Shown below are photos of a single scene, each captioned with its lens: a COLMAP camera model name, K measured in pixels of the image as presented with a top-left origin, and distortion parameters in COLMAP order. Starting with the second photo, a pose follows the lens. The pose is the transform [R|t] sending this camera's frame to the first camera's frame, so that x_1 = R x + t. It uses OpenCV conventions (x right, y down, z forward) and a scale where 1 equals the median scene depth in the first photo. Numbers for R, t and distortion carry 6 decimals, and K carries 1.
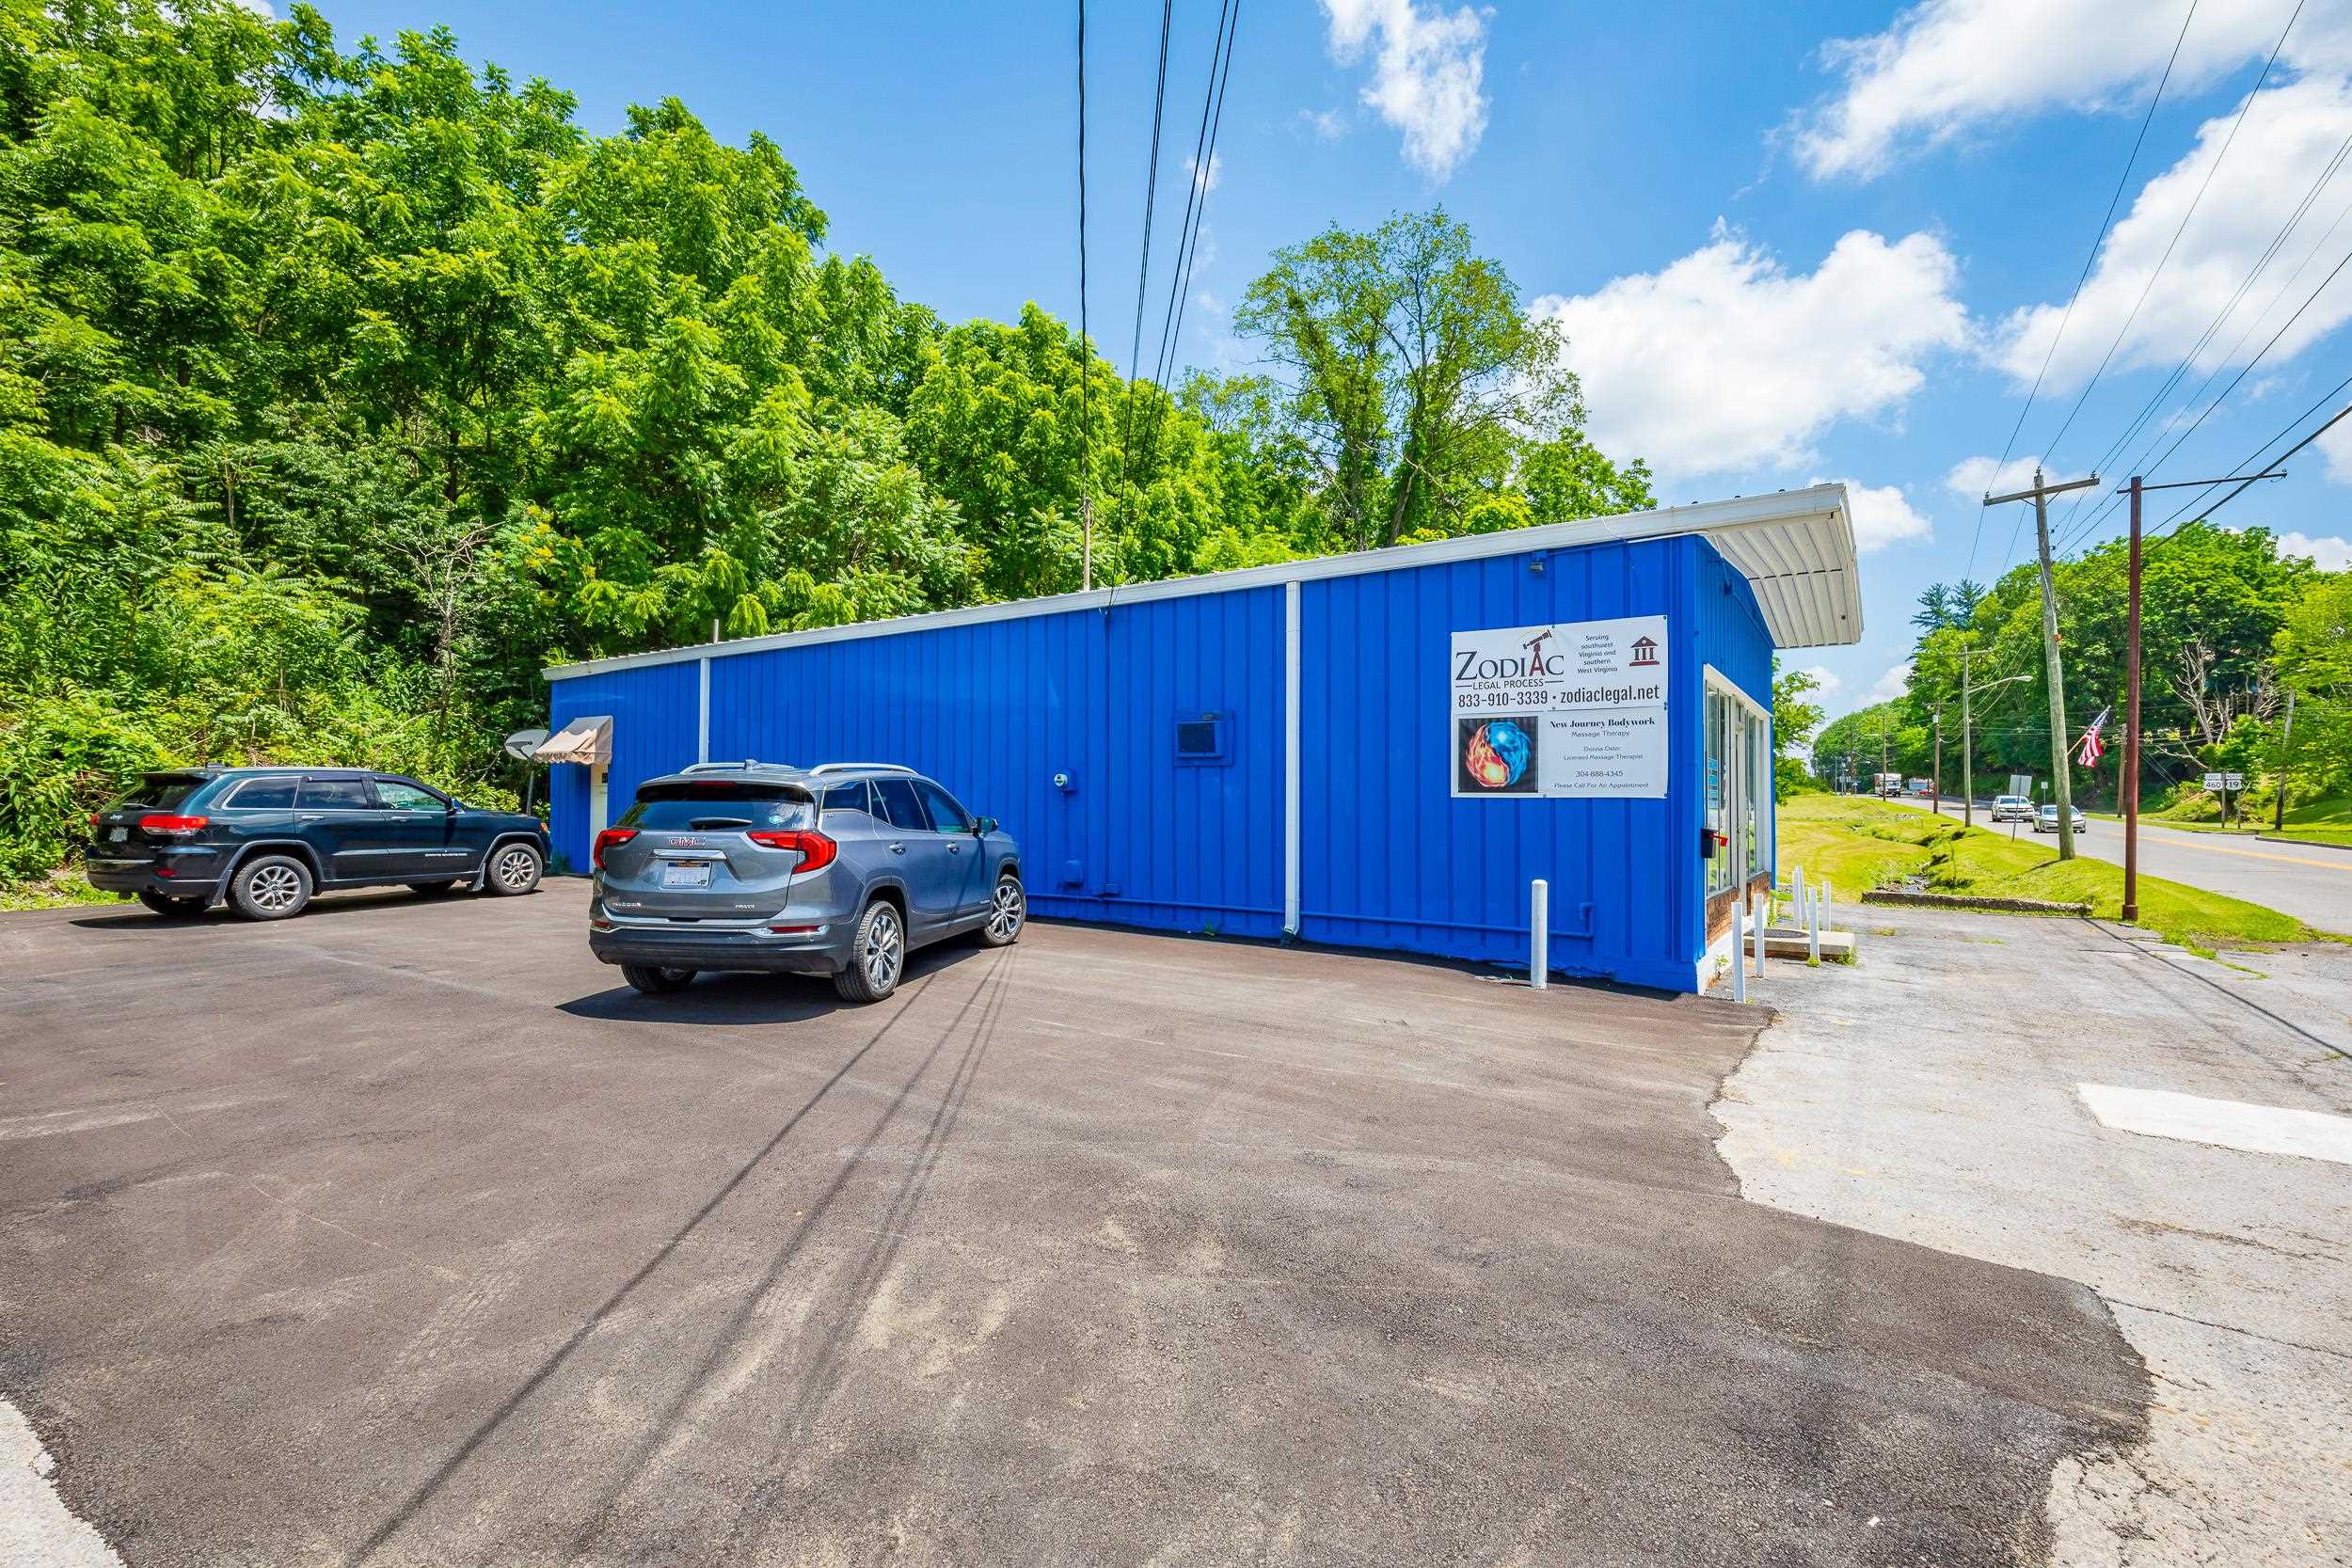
lens RADIAL K [[1056.7, 0, 1134.9], [0, 1056.7, 759.7], [0, 0, 1]] dist [0.008122, -0.005209]
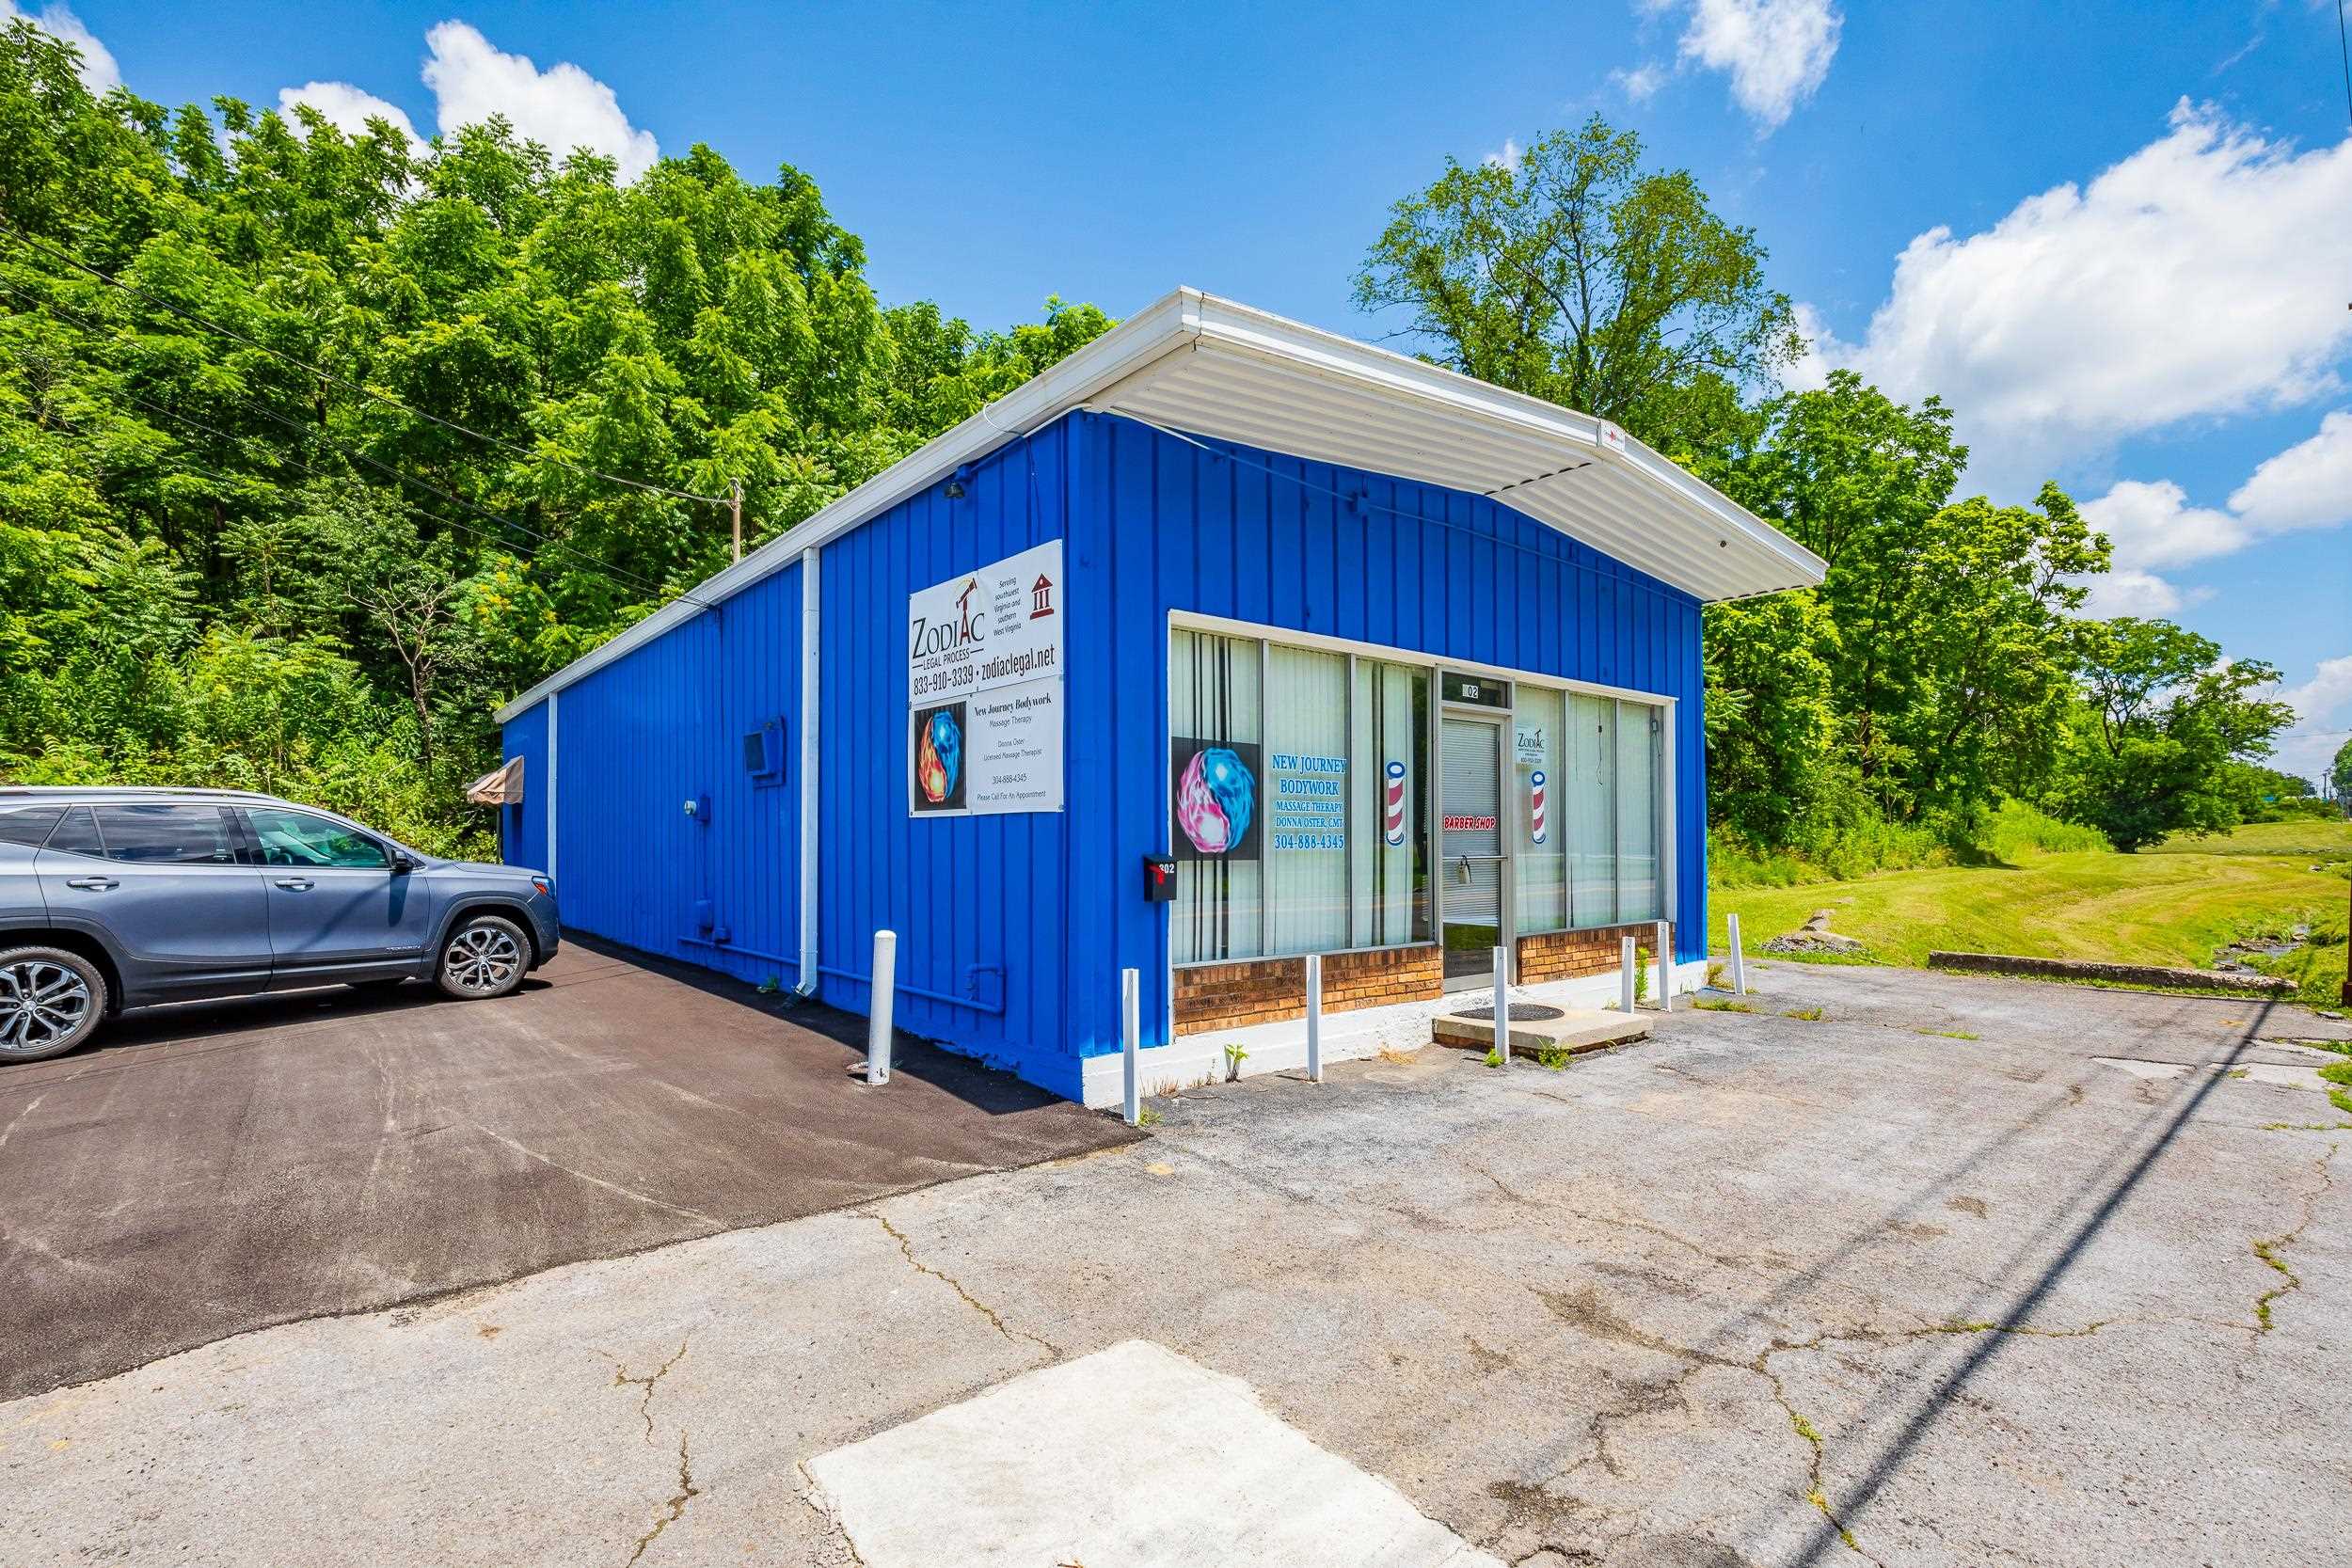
lens RADIAL K [[1056.7, 0, 1166.1], [0, 1056.7, 824.4], [0, 0, 1]] dist [0.008122, -0.005209]
pose [[0.962163, -0.013708, -0.272131, 0.351337], [0.020510, 0.999544, 0.022165, 0.014139], [0.271703, -0.026908, 0.962005, 0.177405]]
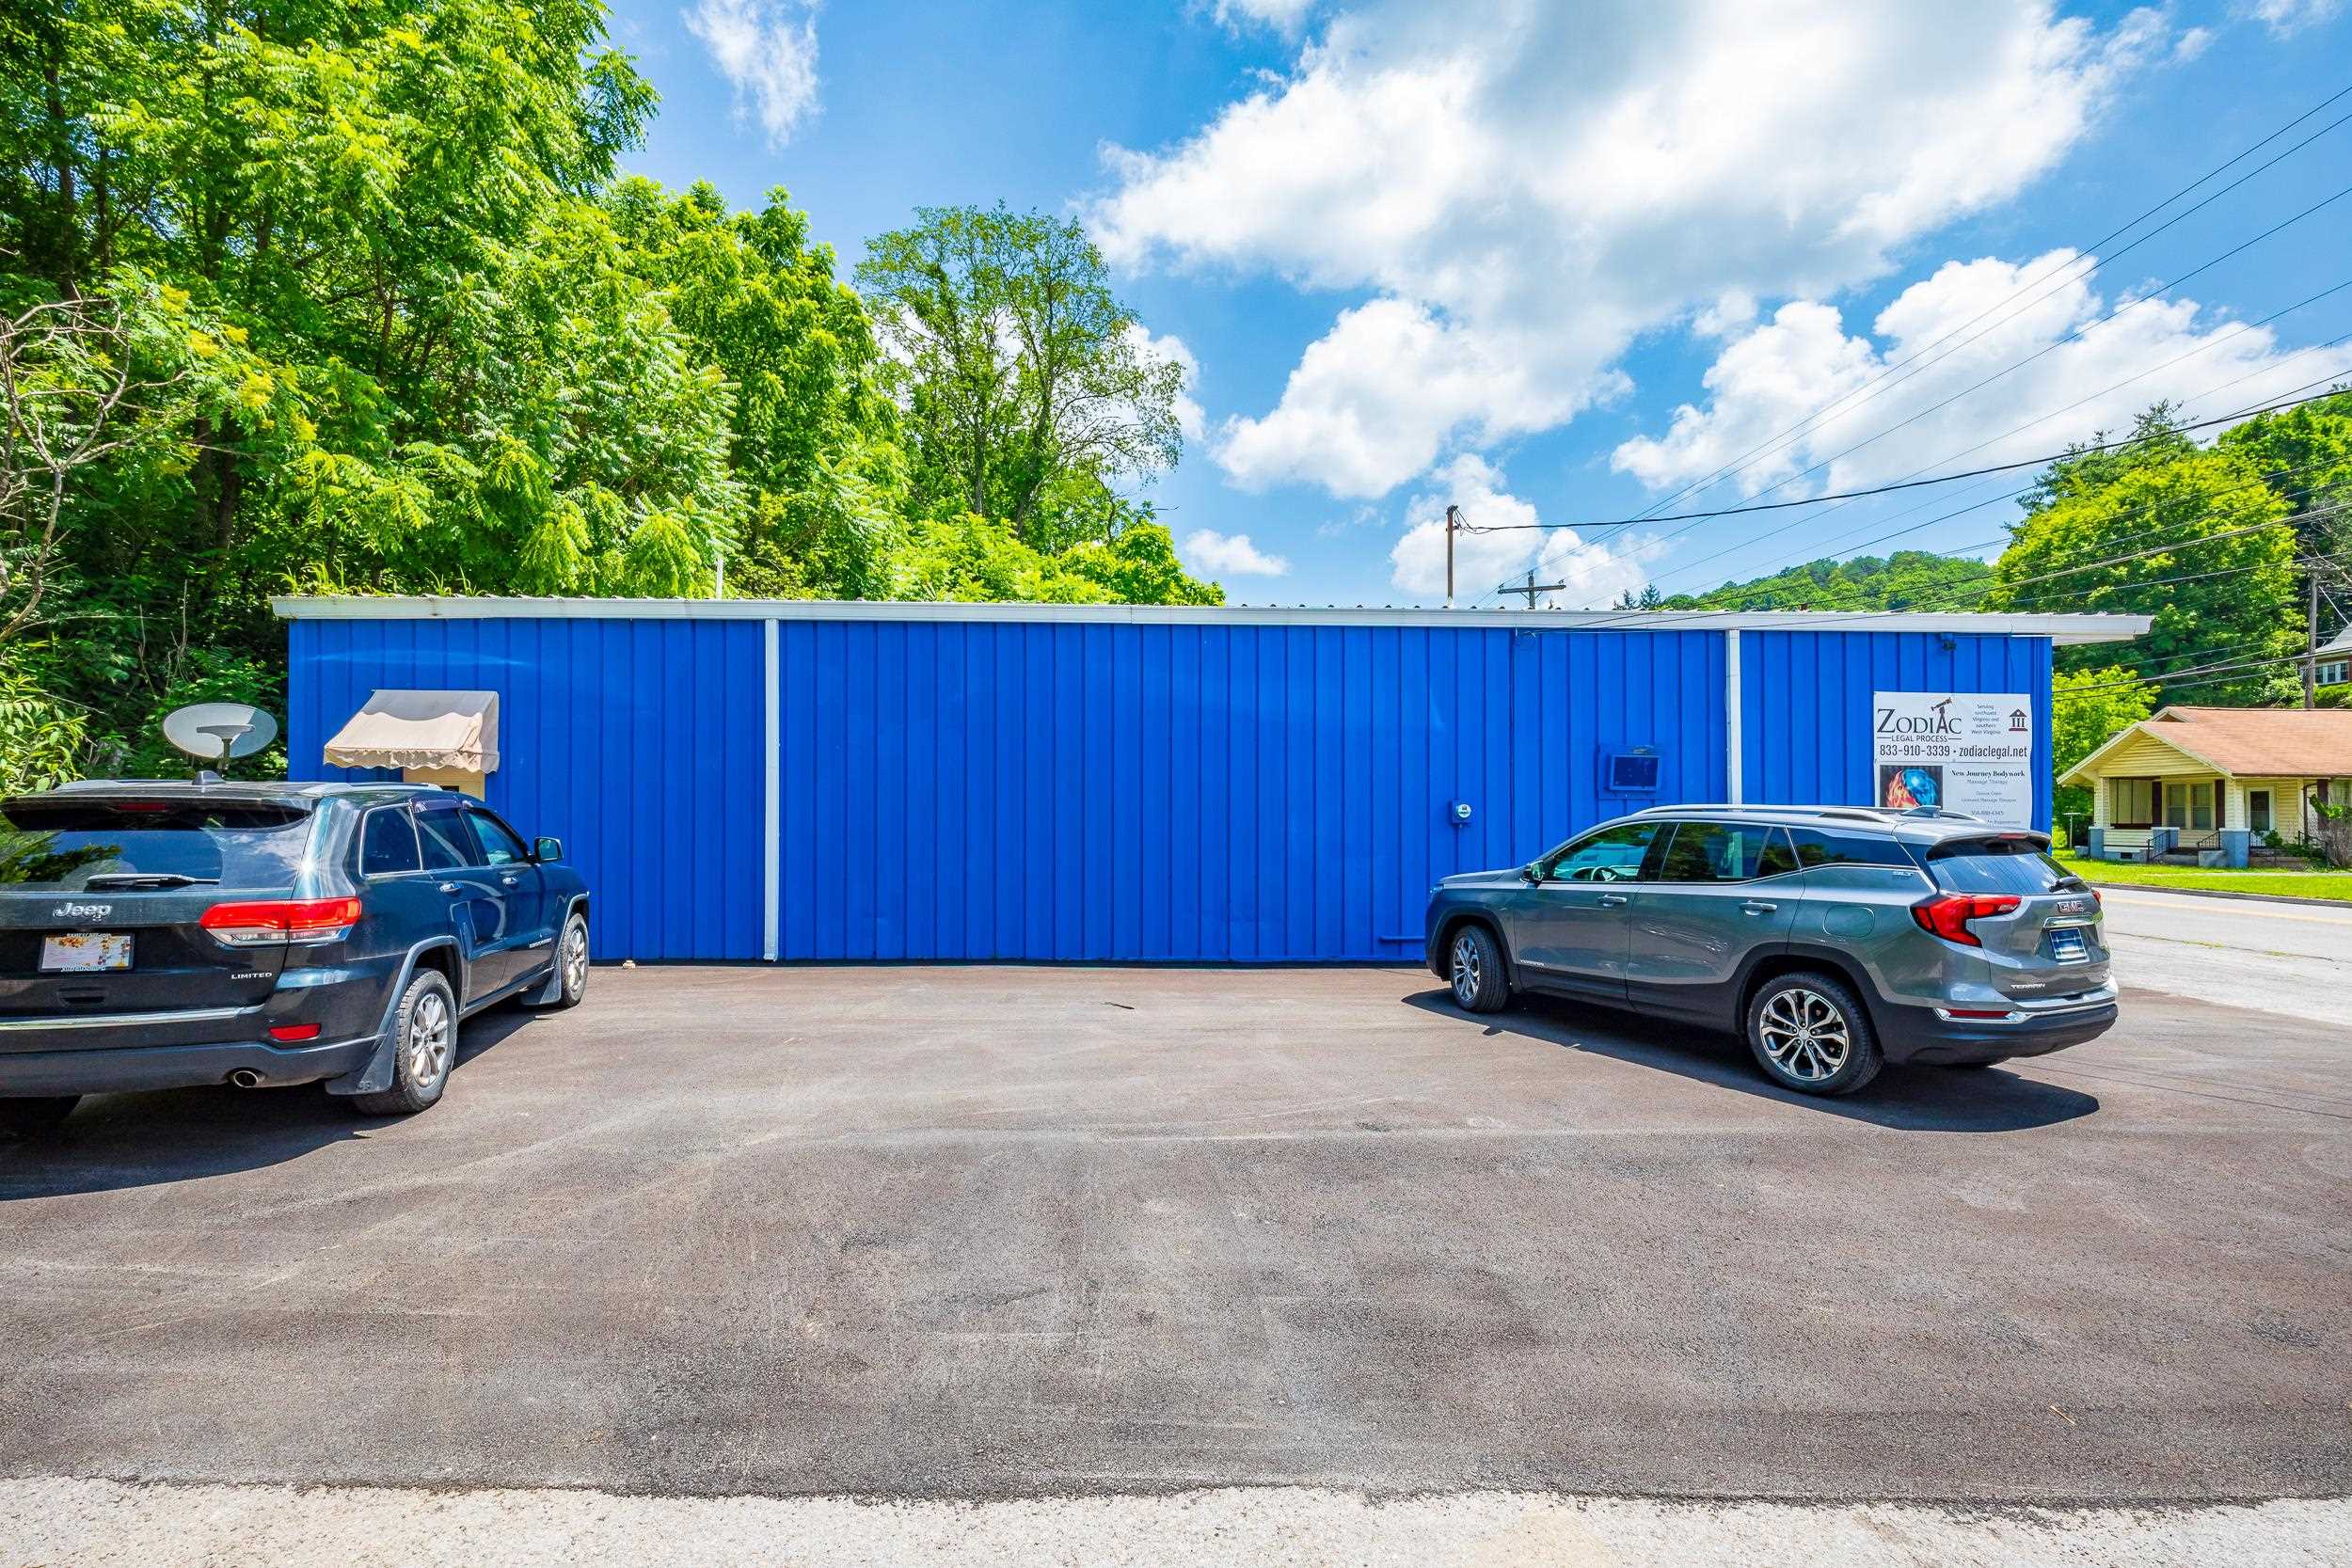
lens RADIAL K [[1056.7, 0, 1212.1], [0, 1056.7, 790.8], [0, 0, 1]] dist [0.008122, -0.005209]
pose [[0.790830, 0.009102, 0.611969, -0.526416], [-0.024439, 0.999562, 0.016716, -0.006013], [-0.611548, -0.028176, 0.790705, 0.271825]]
